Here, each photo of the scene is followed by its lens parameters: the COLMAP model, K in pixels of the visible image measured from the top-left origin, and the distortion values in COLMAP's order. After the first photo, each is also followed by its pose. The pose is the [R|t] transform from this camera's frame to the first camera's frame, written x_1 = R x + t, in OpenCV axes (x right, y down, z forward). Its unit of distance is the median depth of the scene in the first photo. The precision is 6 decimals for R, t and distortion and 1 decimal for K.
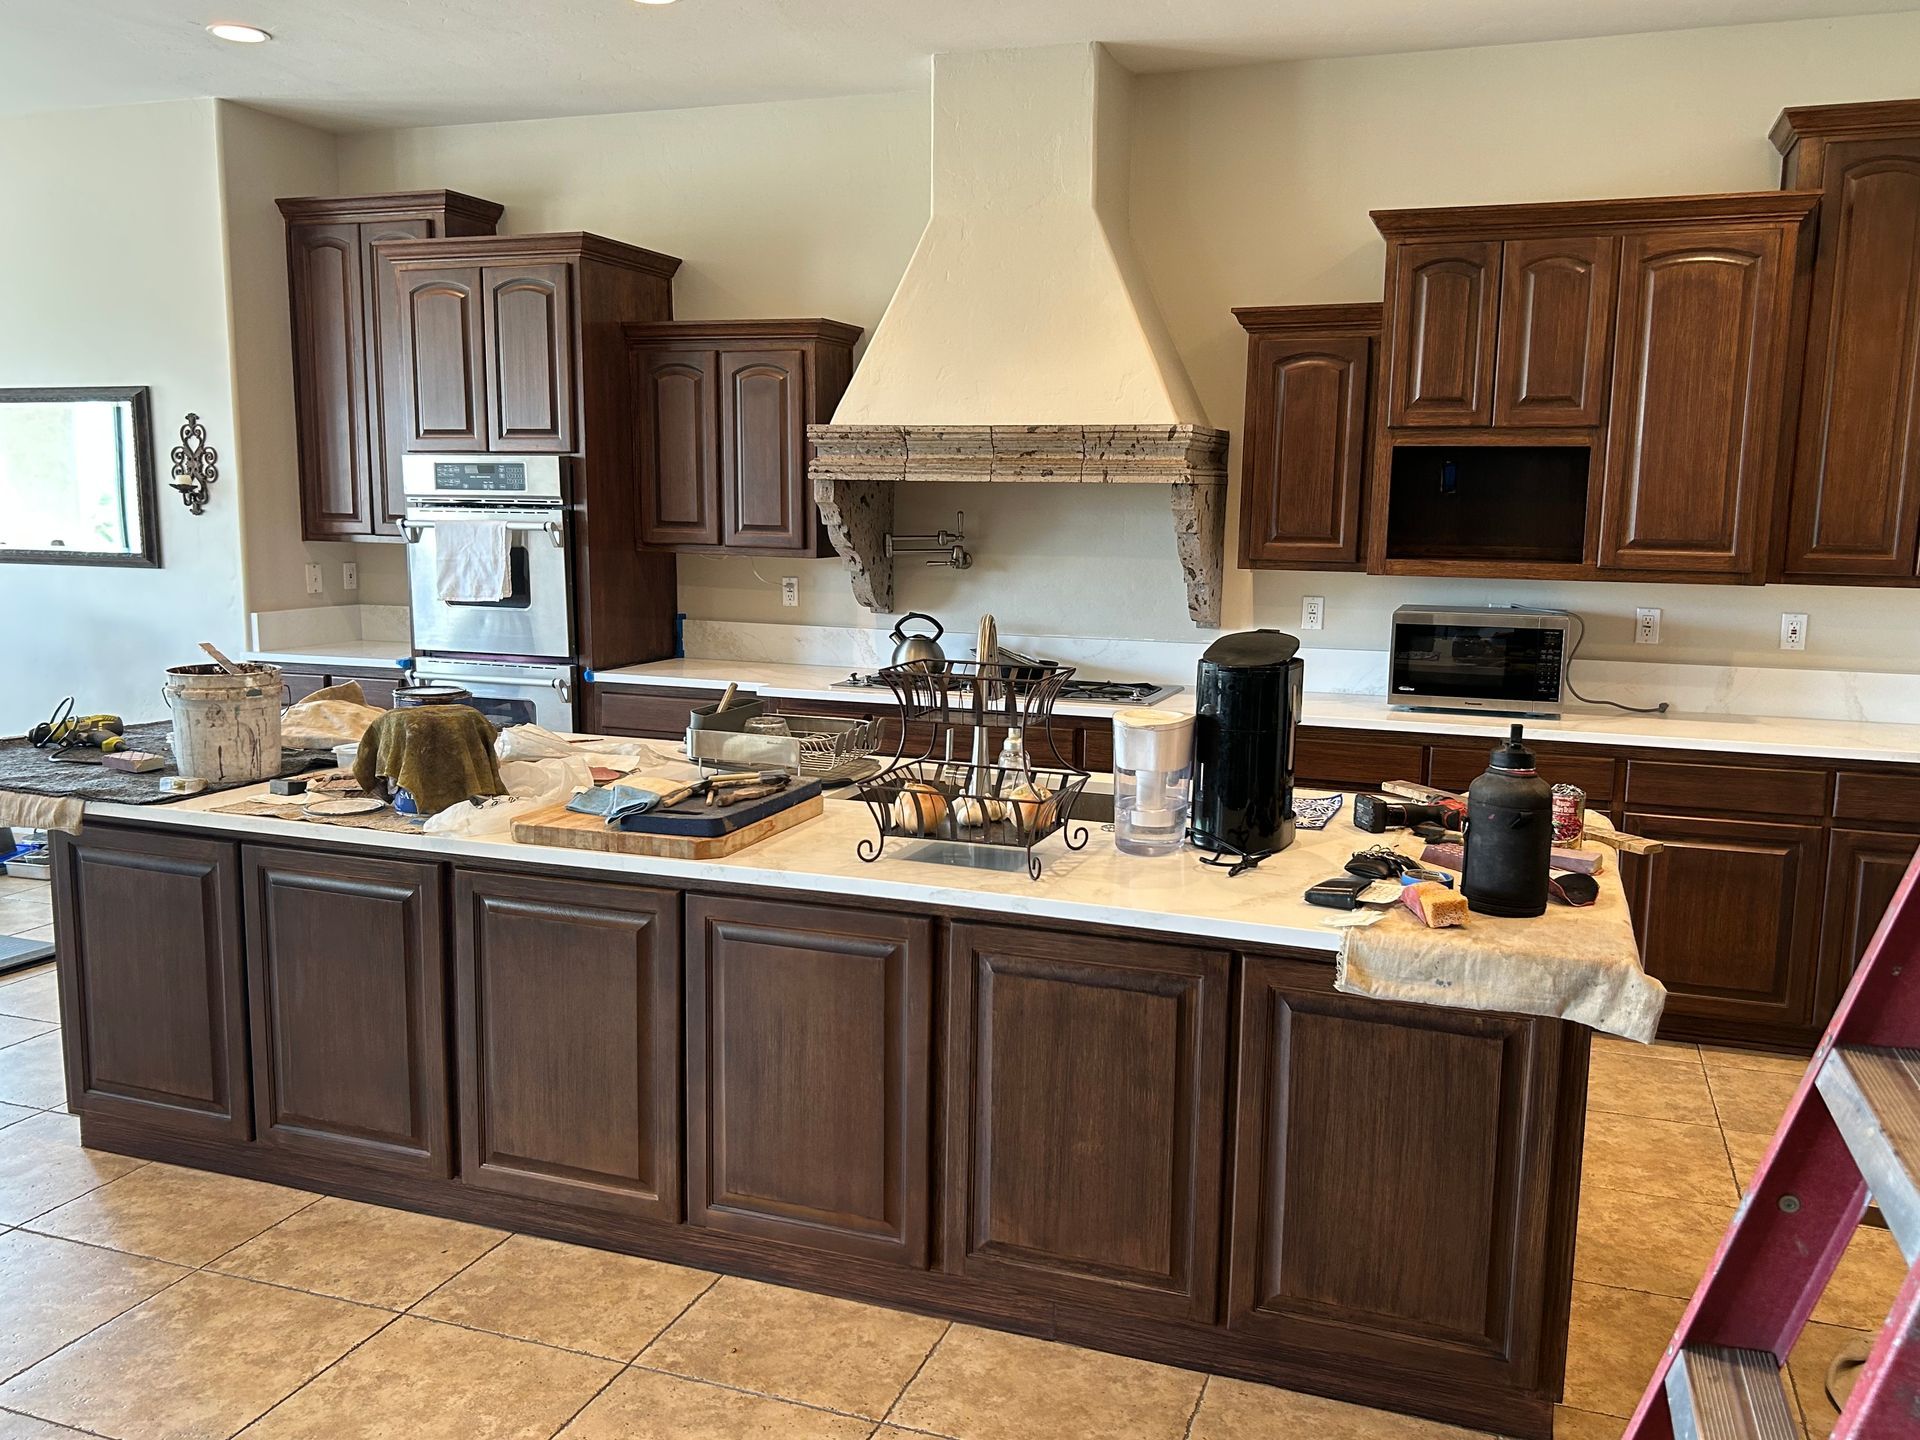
lens RADIAL K [[1586.8, 0, 961.3], [0, 1586.8, 713.2], [0, 0, 1]] dist [0.022788, -0.019144]
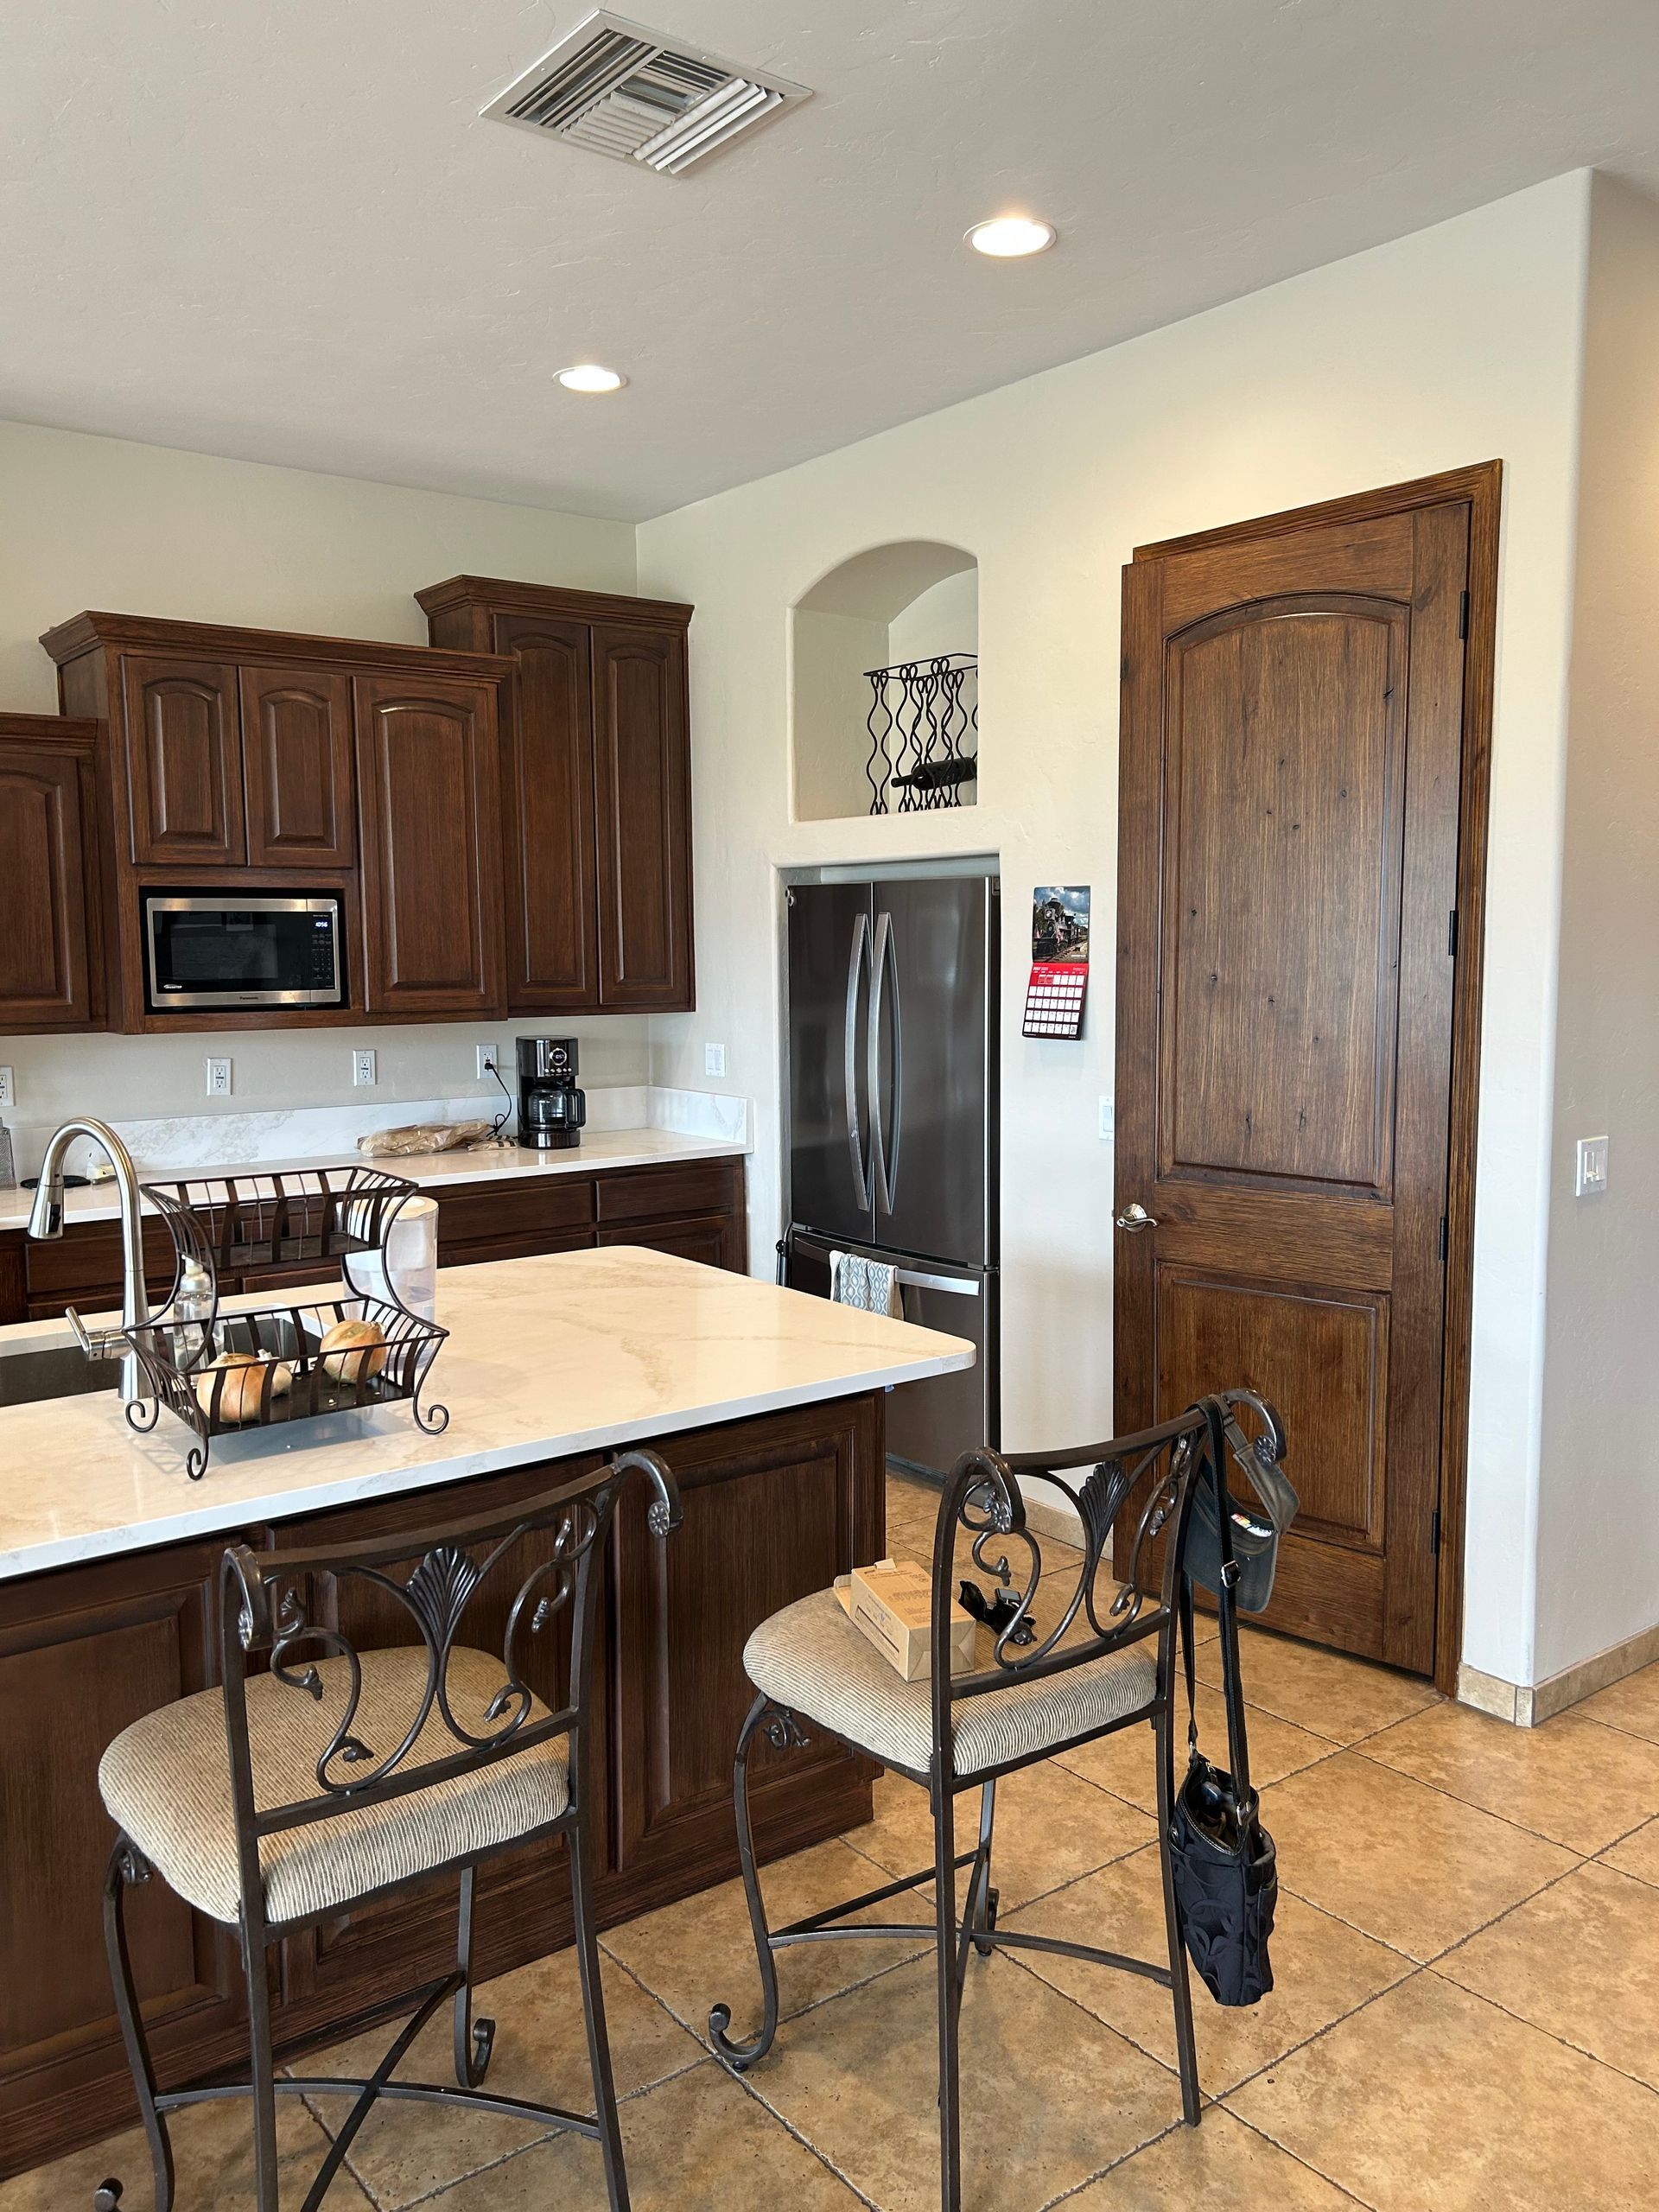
lens RADIAL K [[1675.8, 0, 831.3], [0, 1675.8, 1093.8], [0, 0, 1]] dist [0.023216, -0.019734]
pose [[0.536729, -0.097084, 0.838151, -0.438841], [0.130088, 0.991002, 0.031483, -0.052098], [-0.833666, 0.092136, 0.544529, 0.290352]]
